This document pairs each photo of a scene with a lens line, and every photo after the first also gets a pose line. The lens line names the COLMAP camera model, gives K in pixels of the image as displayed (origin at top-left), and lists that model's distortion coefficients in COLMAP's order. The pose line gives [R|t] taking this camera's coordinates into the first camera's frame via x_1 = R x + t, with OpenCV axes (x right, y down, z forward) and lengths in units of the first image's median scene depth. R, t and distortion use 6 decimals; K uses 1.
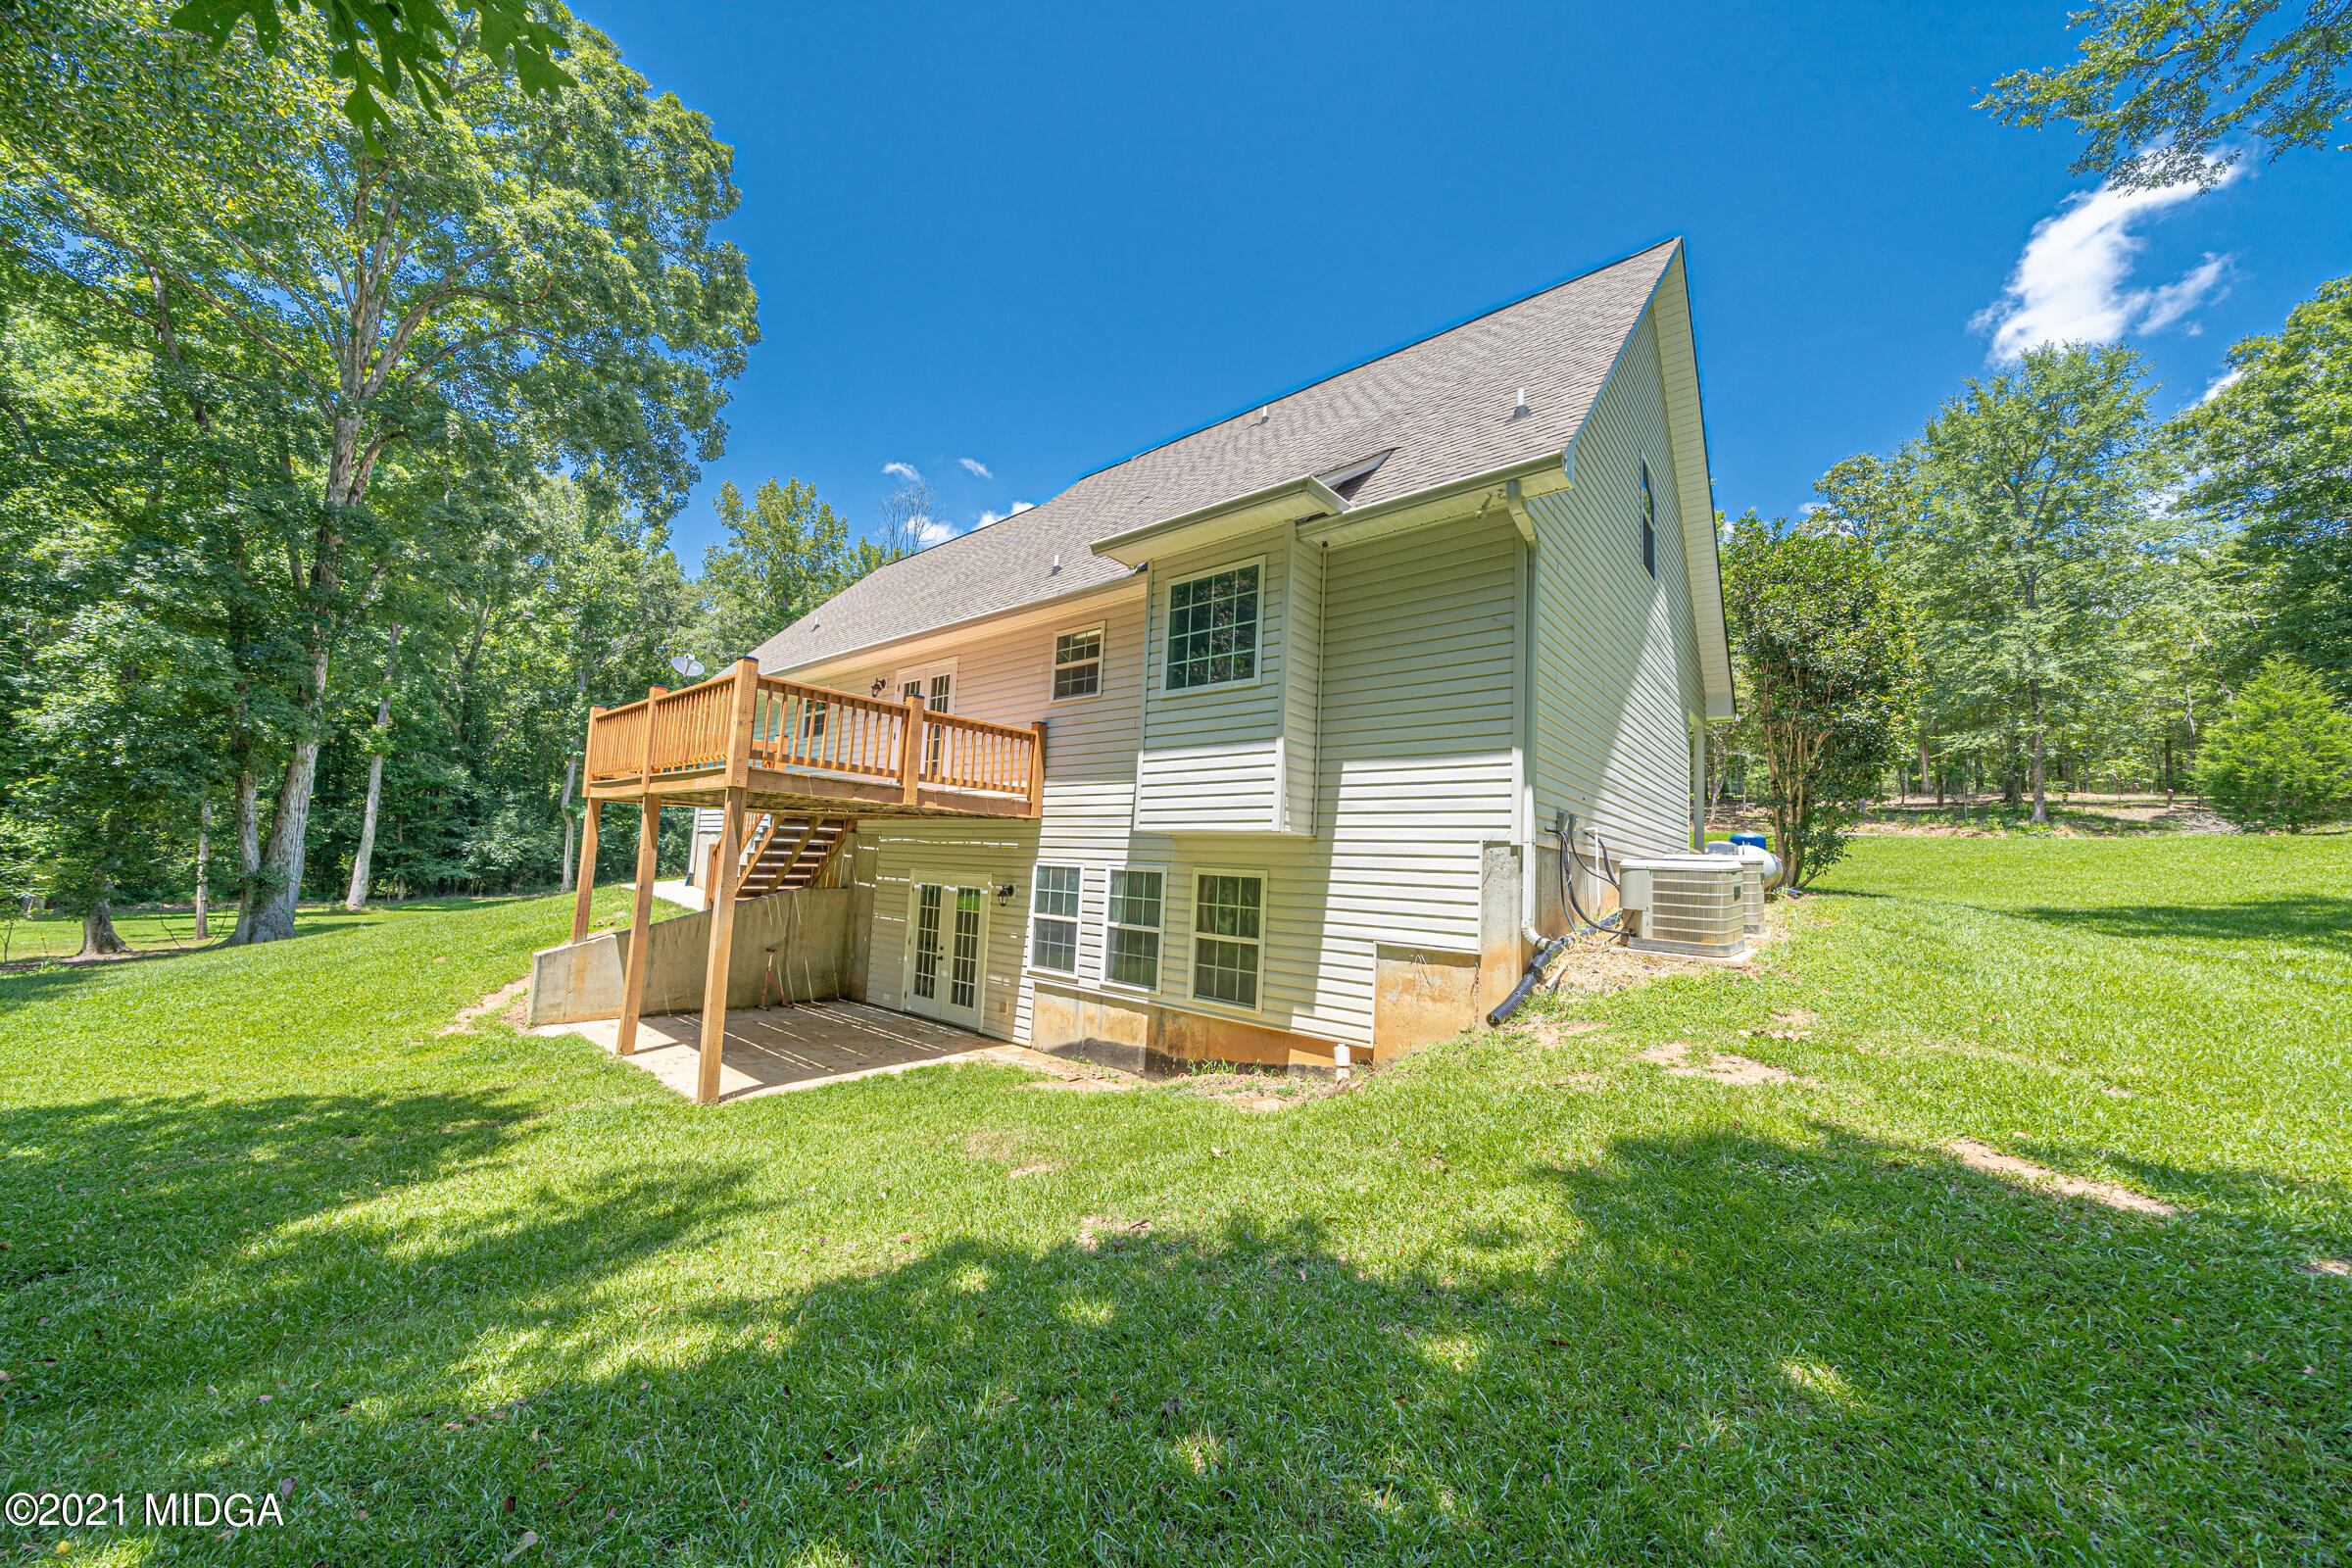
lens RADIAL K [[803.3, 0, 1183.0], [0, 803.3, 789.7], [0, 0, 1]] dist [0.000300, 0.000001]
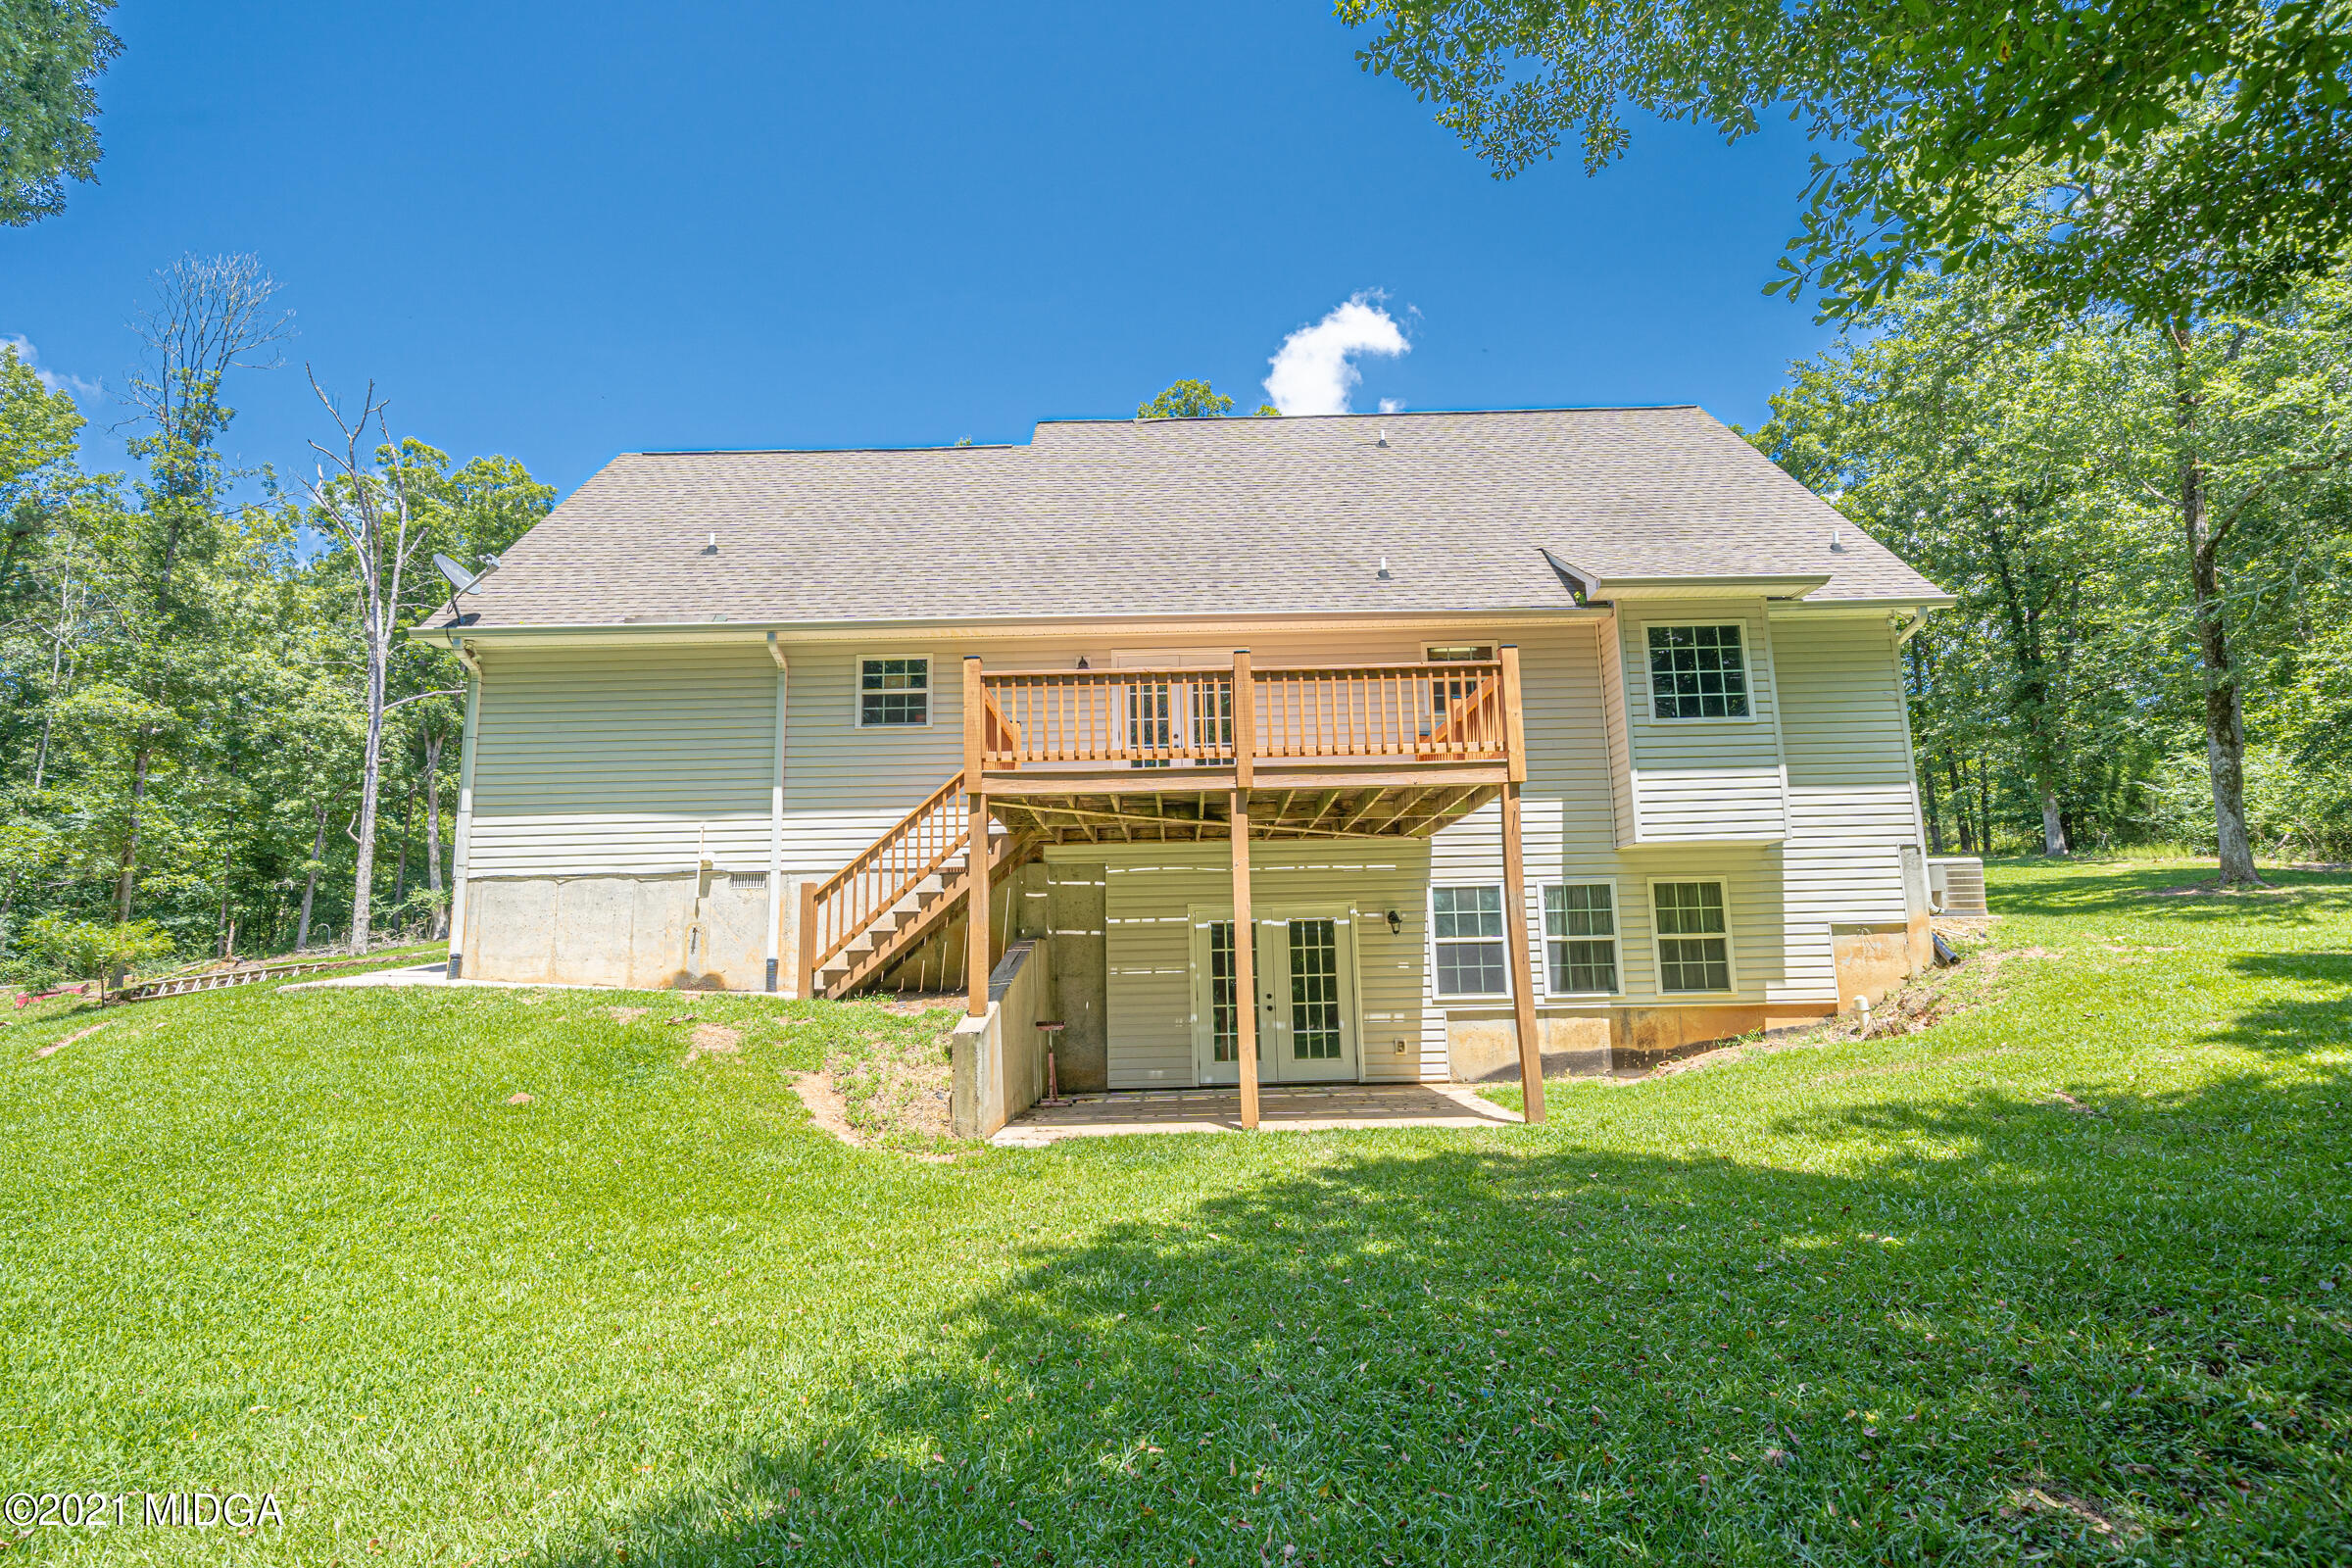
lens RADIAL K [[1086.4, 0, 1177.6], [0, 1086.4, 792.0], [0, 0, 1]] dist [-0.001863, -0.000291]
pose [[0.767256, 0.049019, 0.639465, -1.442355], [-0.005768, 0.997562, -0.069549, 0.086154], [-0.641315, 0.049673, 0.765668, 0.252112]]
